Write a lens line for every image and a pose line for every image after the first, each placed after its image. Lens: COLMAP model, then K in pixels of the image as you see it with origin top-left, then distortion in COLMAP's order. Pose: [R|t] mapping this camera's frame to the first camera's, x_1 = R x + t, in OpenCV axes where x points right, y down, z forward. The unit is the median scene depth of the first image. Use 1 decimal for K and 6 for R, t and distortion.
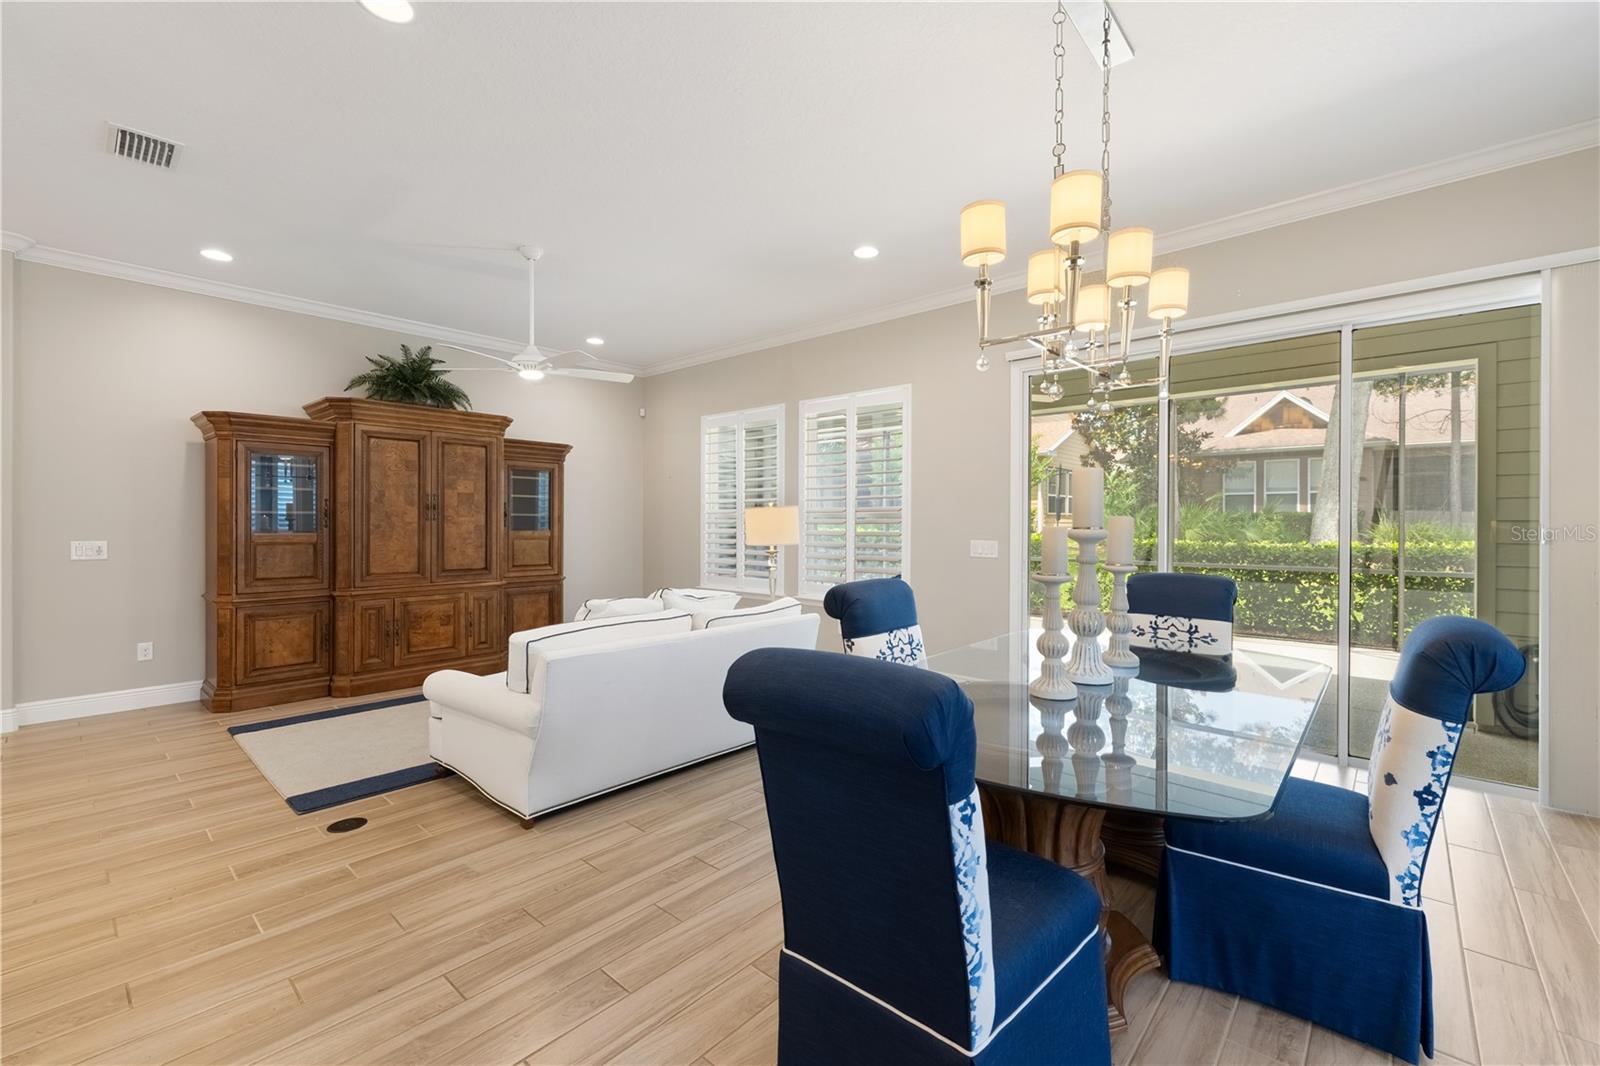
lens RADIAL K [[672.7, 0, 795.9], [0, 672.7, 523.6], [0, 0, 1]] dist [-0.001929, 0.000952]
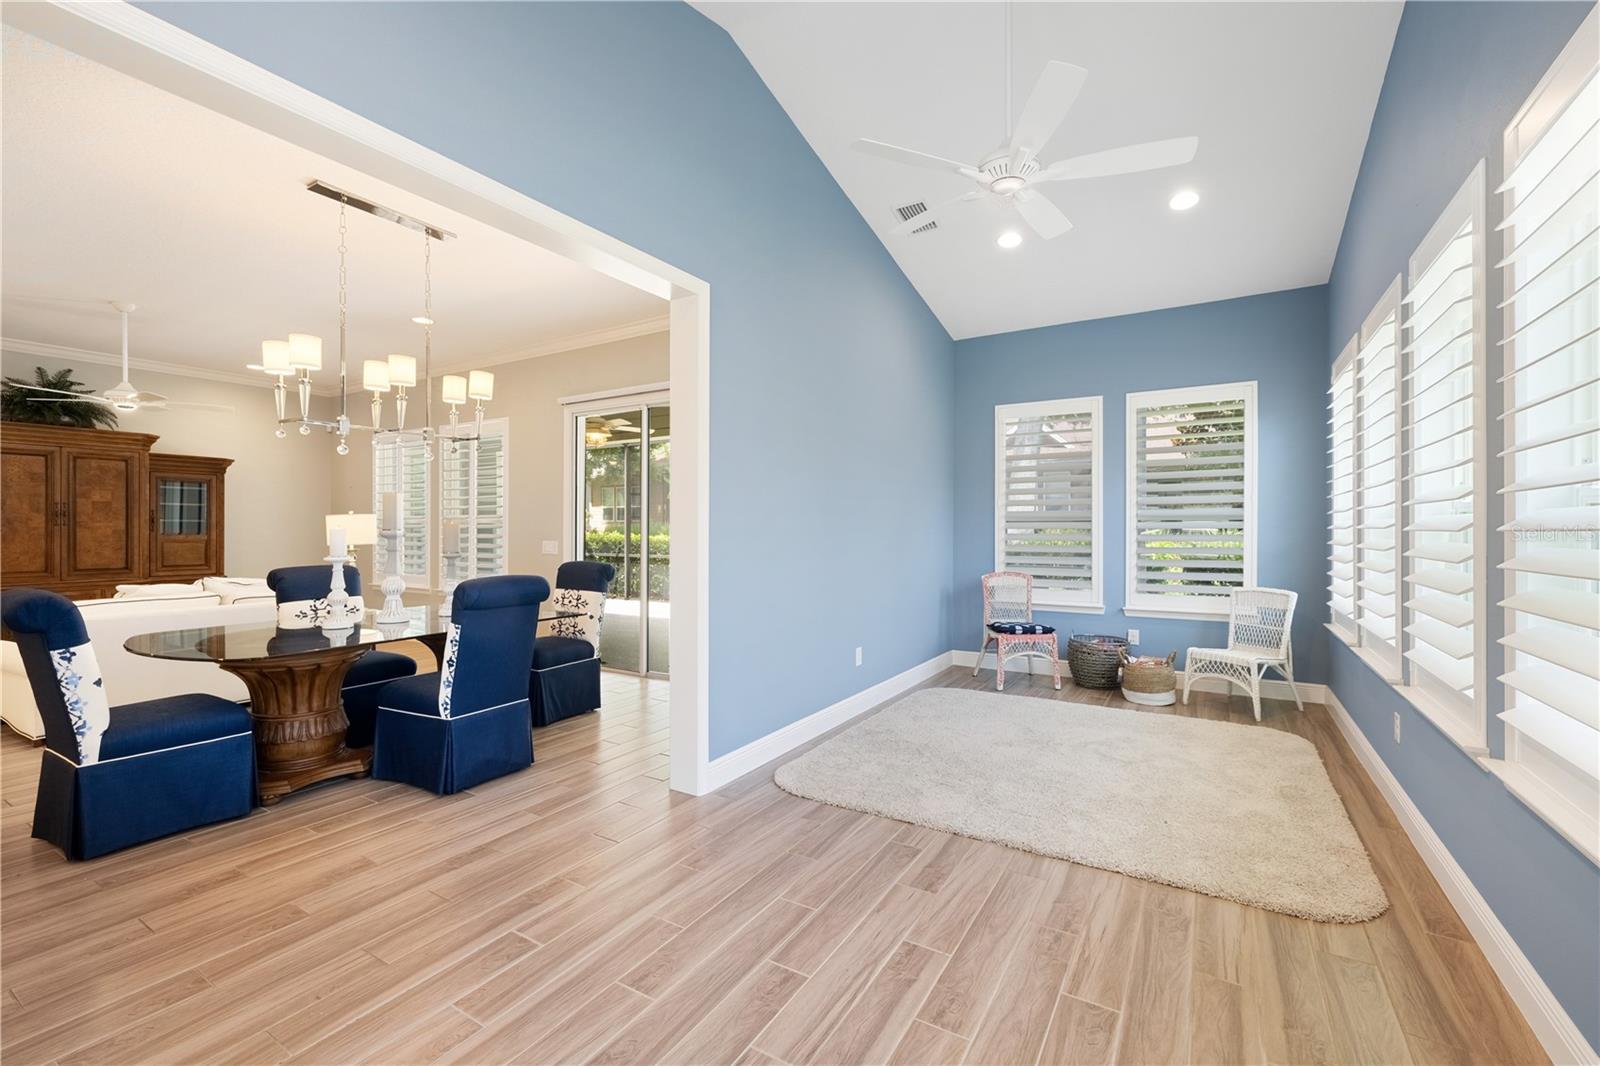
lens RADIAL K [[672.7, 0, 792.4], [0, 672.7, 533.9], [0, 0, 1]] dist [-0.001929, 0.000952]
pose [[0.983048, -0.001785, 0.183339, 0.465697], [0.000621, 0.999979, 0.006405, 0.002672], [-0.183347, -0.006182, 0.983029, -0.343686]]
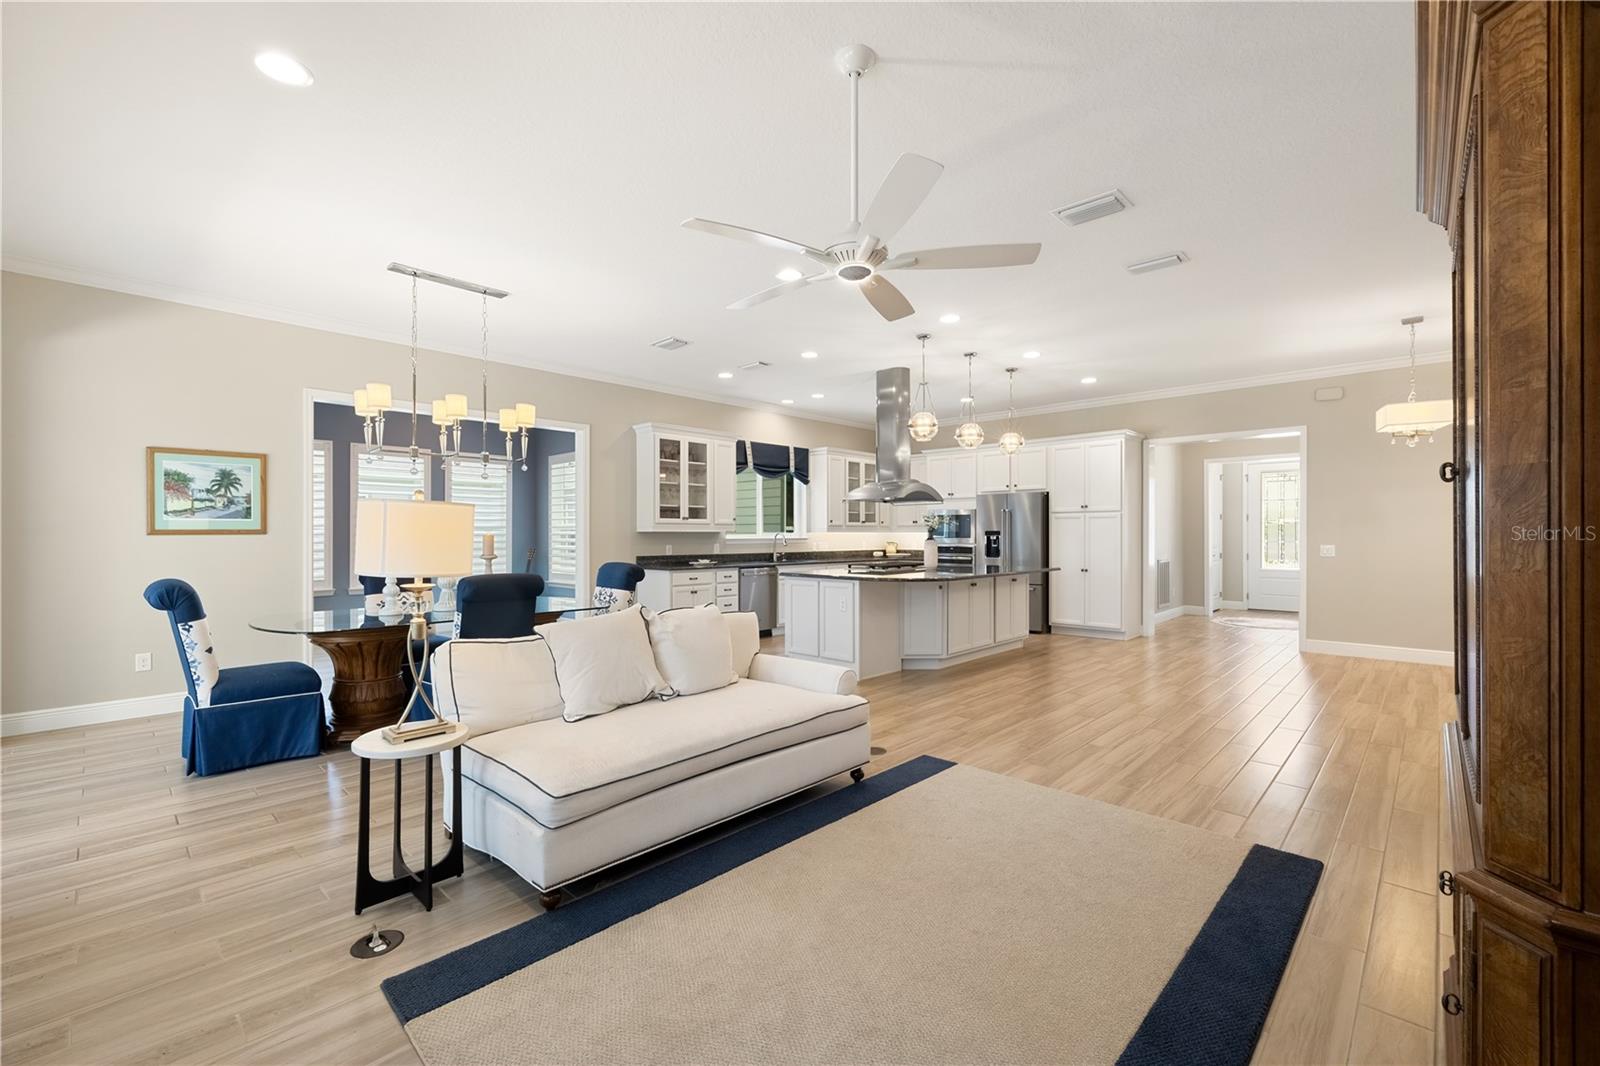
lens RADIAL K [[672.7, 0, 794.5], [0, 672.7, 535.8], [0, 0, 1]] dist [-0.001929, 0.000952]
pose [[-0.999433, -0.000435, 0.033681, -0.291109], [-0.000319, 0.999994, 0.003451, -0.000468], [-0.033683, 0.003438, -0.999427, 1.270466]]
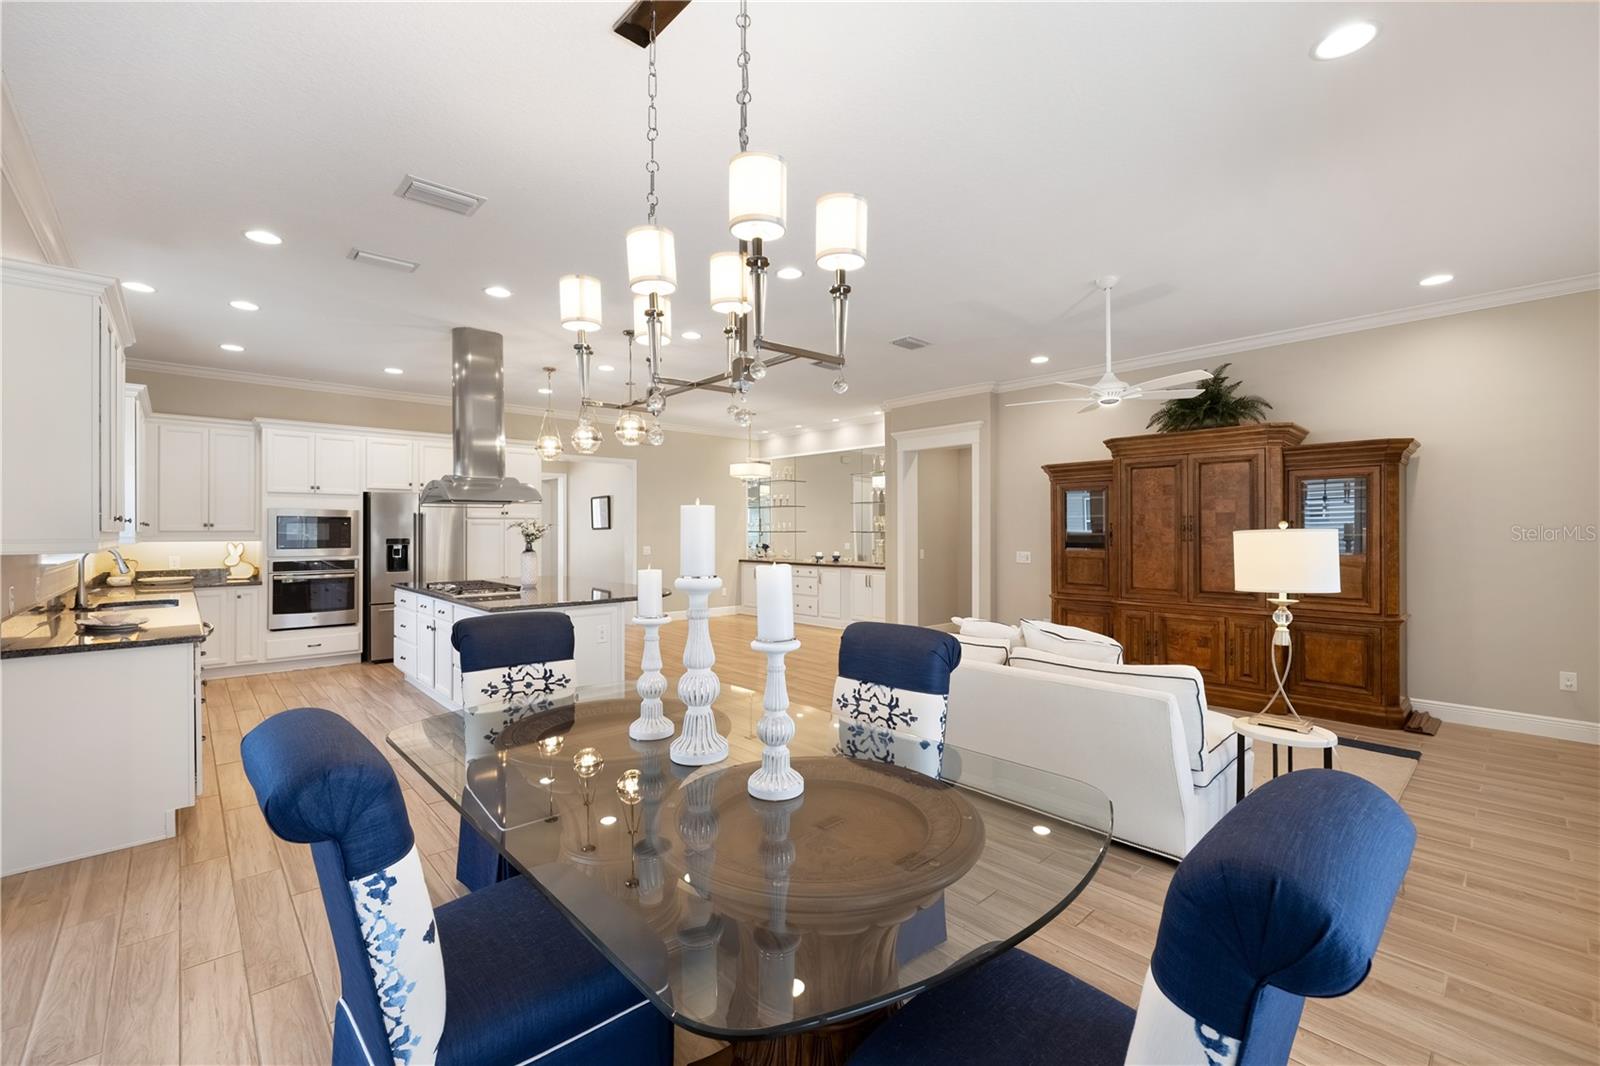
lens RADIAL K [[672.7, 0, 799.2], [0, 672.7, 525.7], [0, 0, 1]] dist [-0.001929, 0.000952]
pose [[-0.095776, -0.007432, -0.995375, 0.535179], [0.001201, 0.999971, -0.007581, -0.021495], [0.995402, -0.001921, -0.095764, 0.510381]]
